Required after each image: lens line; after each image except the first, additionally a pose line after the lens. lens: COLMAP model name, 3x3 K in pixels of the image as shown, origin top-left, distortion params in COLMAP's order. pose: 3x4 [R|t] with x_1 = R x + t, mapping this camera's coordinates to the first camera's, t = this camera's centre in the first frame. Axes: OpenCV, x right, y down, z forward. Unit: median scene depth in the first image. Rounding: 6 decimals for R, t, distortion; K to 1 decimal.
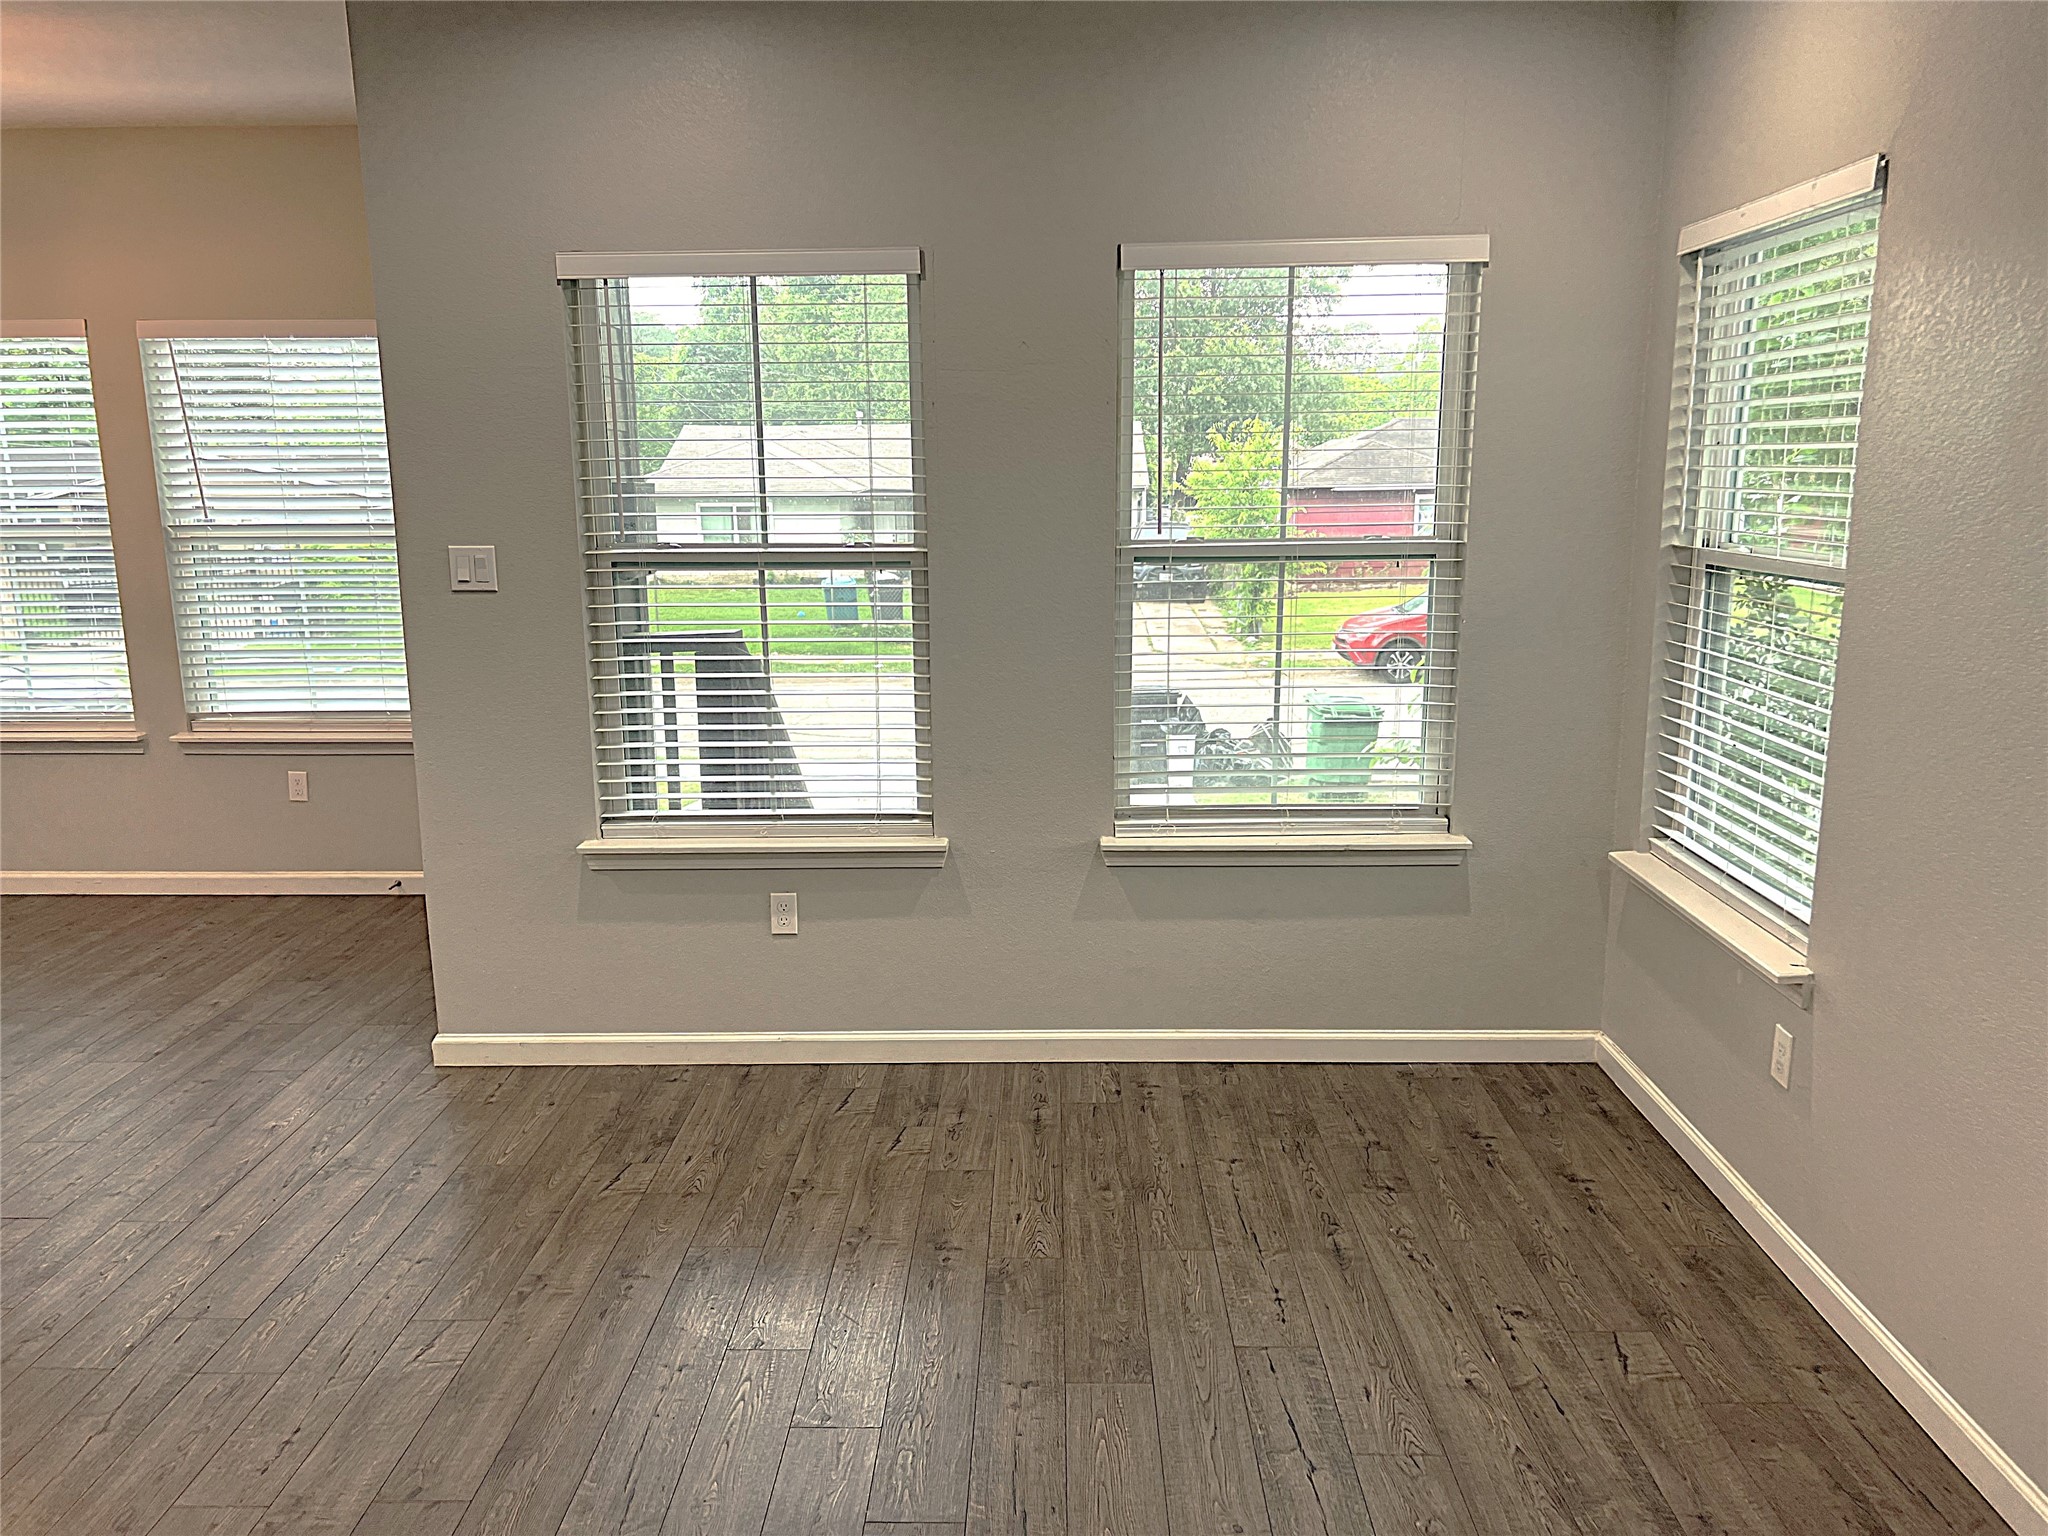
lens RADIAL K [[1554.8, 0, 1027.1], [0, 1554.8, 764.9], [0, 0, 1]] dist [0.066537, -0.066244]
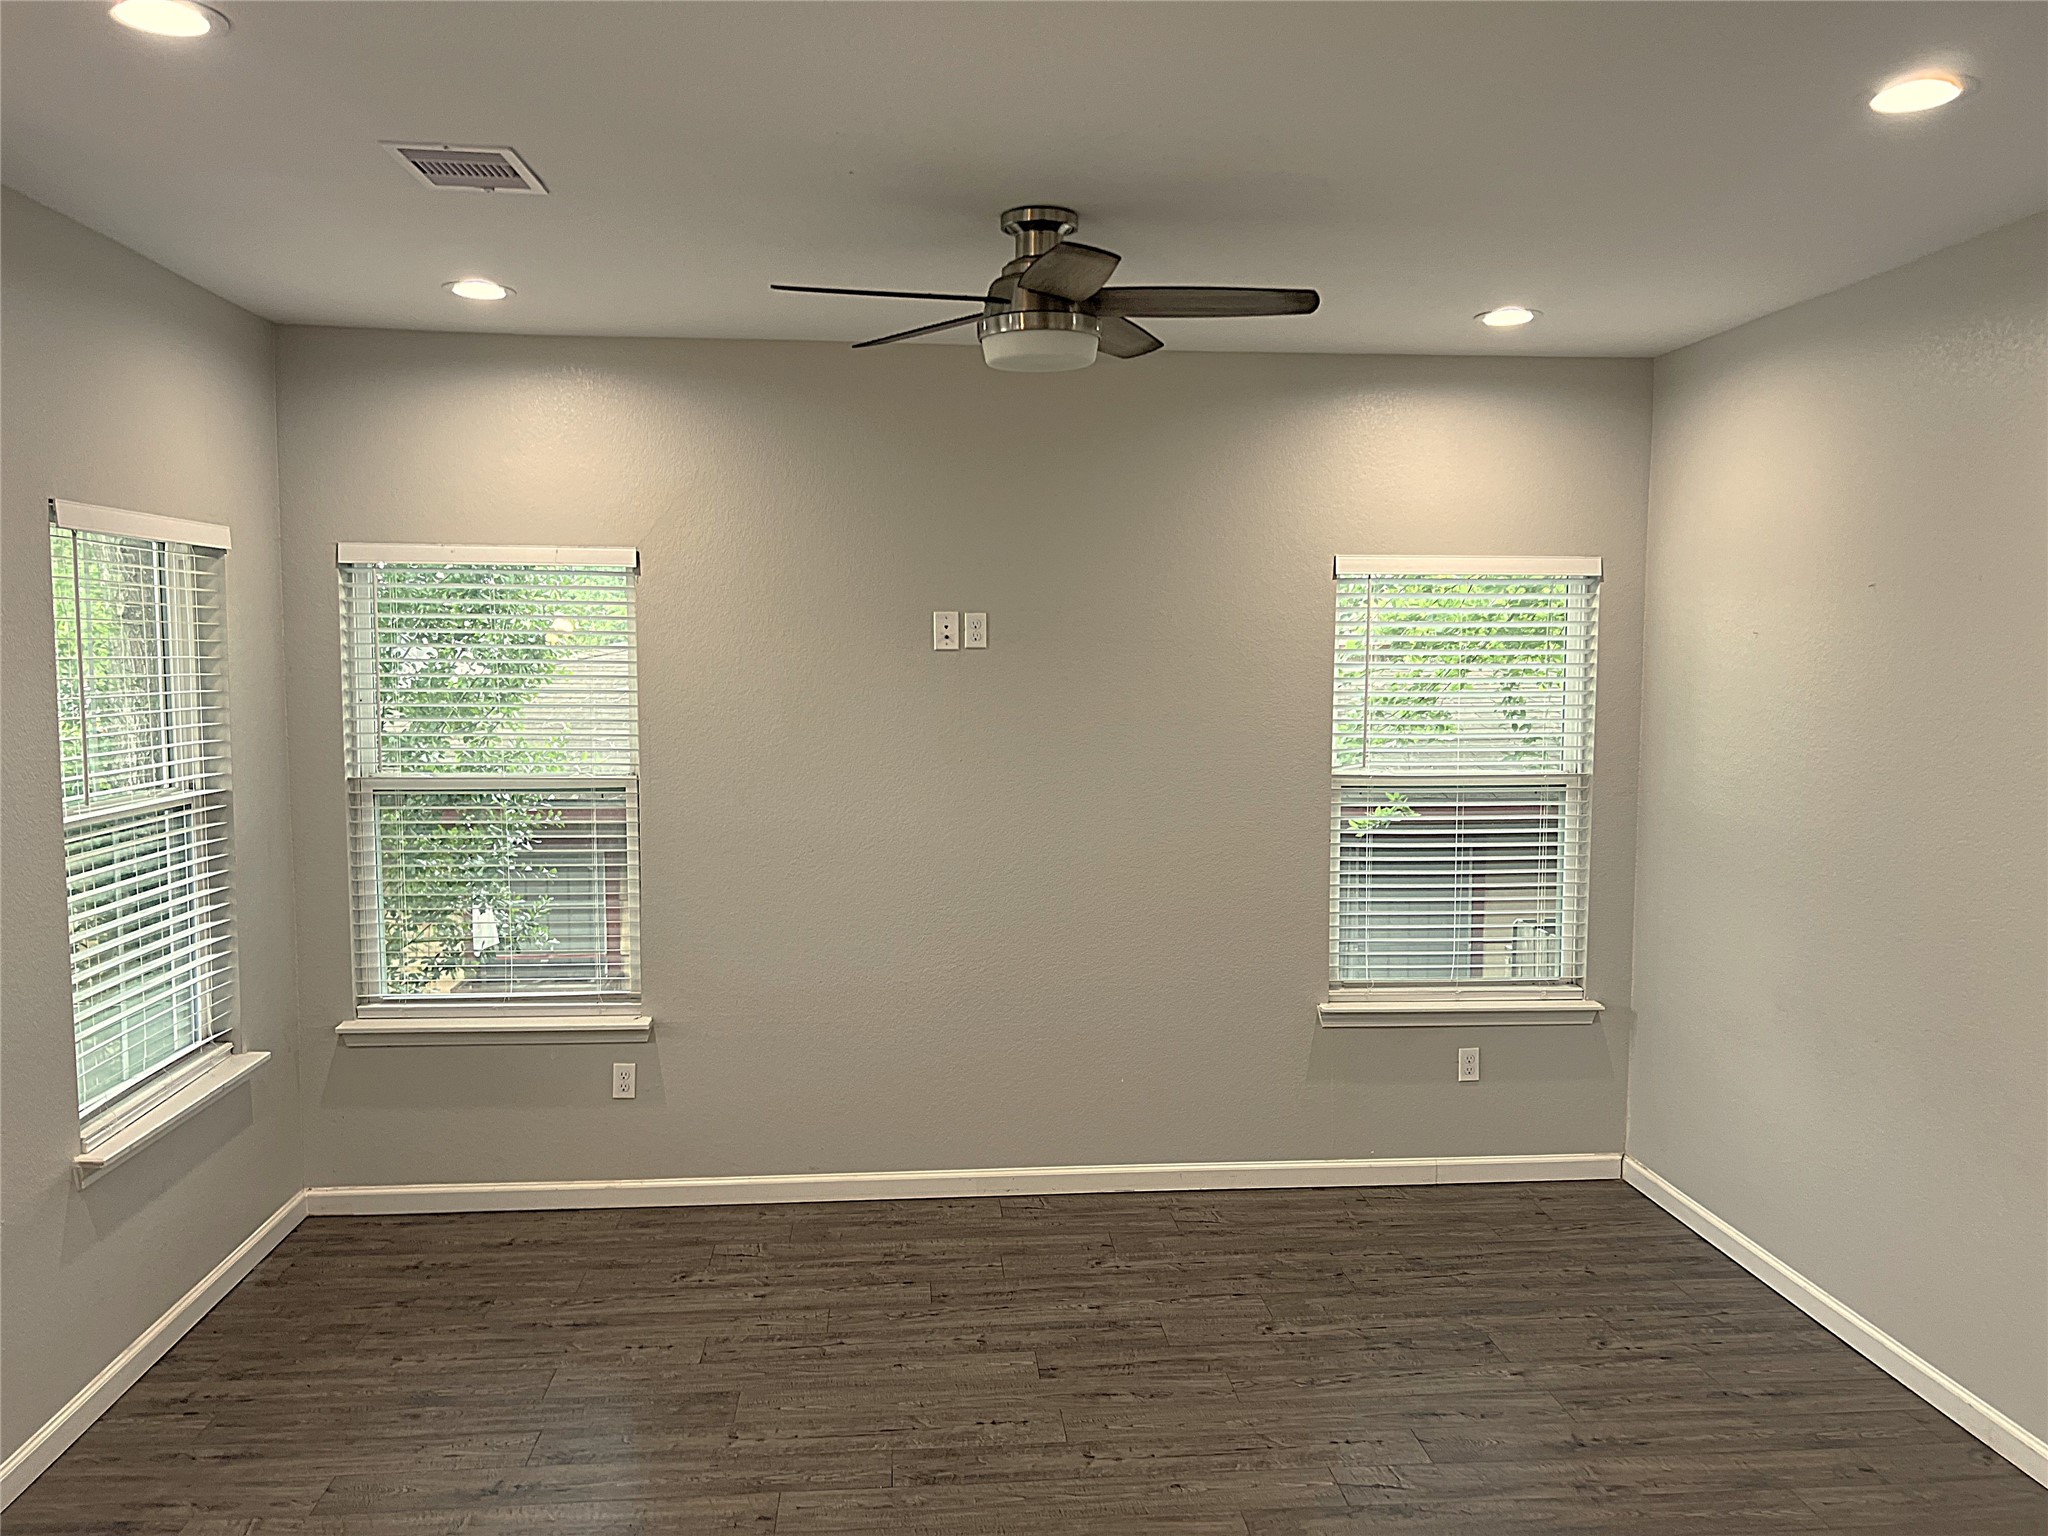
lens RADIAL K [[1554.8, 0, 1025.0], [0, 1554.8, 775.1], [0, 0, 1]] dist [0.066537, -0.066244]
pose [[-0.103469, -0.070238, 0.992150, -0.952987], [0.184419, 0.978853, 0.088529, -0.157255], [-0.977386, 0.192131, -0.088328, 0.581377]]
